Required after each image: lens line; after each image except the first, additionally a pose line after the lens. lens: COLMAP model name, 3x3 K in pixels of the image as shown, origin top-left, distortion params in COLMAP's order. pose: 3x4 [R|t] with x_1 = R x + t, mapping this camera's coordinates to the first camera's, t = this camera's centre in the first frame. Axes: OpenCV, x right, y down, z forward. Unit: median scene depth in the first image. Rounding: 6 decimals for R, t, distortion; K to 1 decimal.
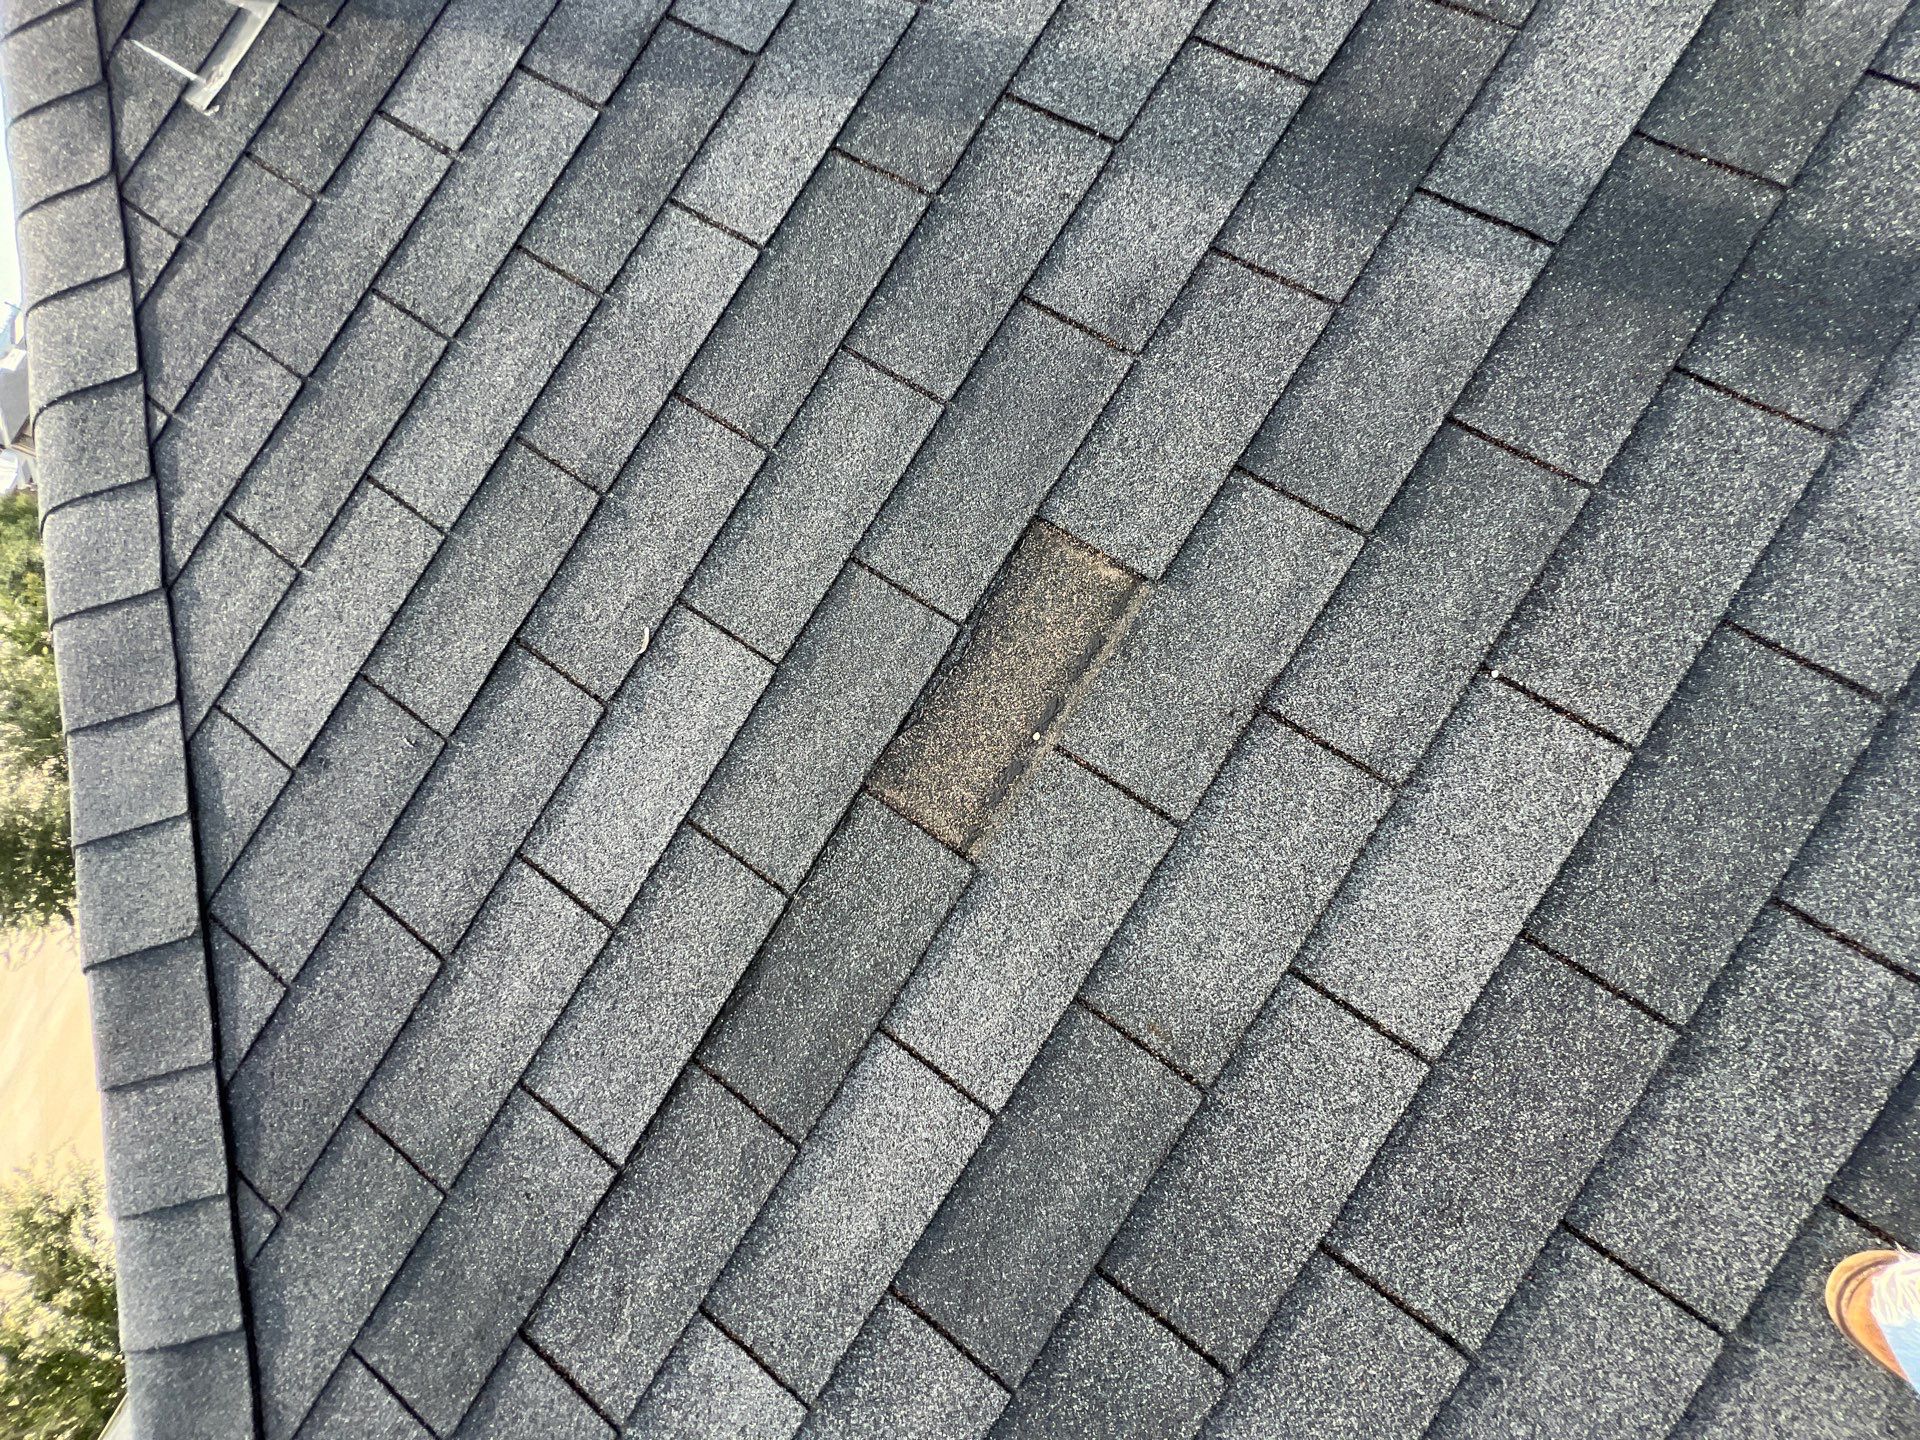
lens RADIAL K [[761.5, 0, 963.2], [0, 761.5, 721.8], [0, 0, 1]] dist [-0.003857, 0.000060]
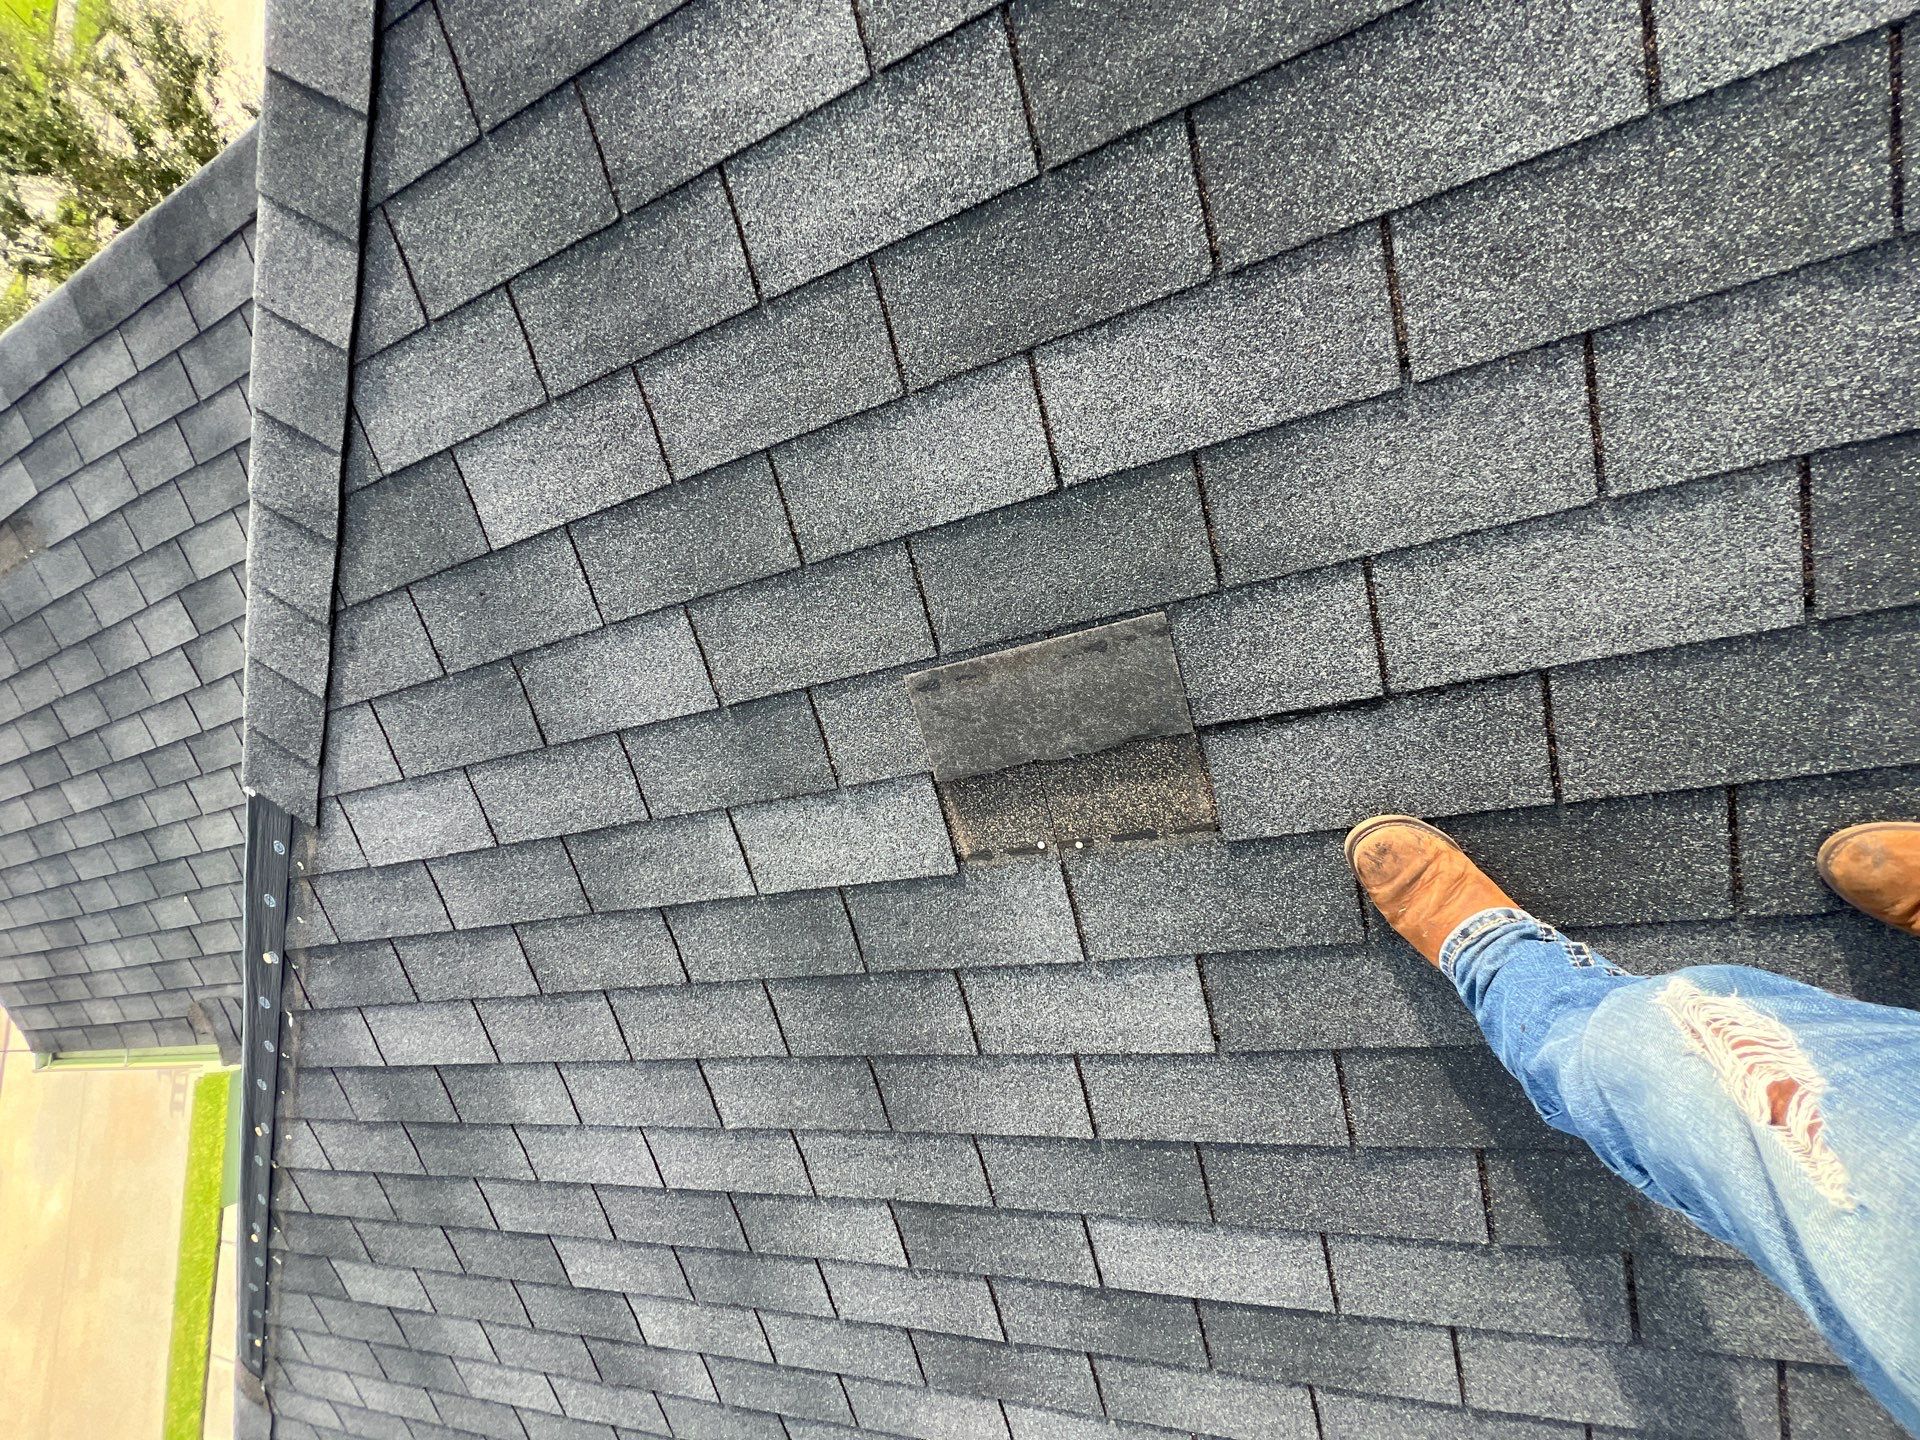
lens RADIAL K [[761.5, 0, 959.6], [0, 761.5, 715.4], [0, 0, 1]] dist [-0.003857, 0.000060]
pose [[0.771017, 0.623555, 0.129278, 0.323389], [-0.586266, 0.615770, 0.526420, 0.899203], [0.248646, -0.481670, 0.840338, -0.278902]]
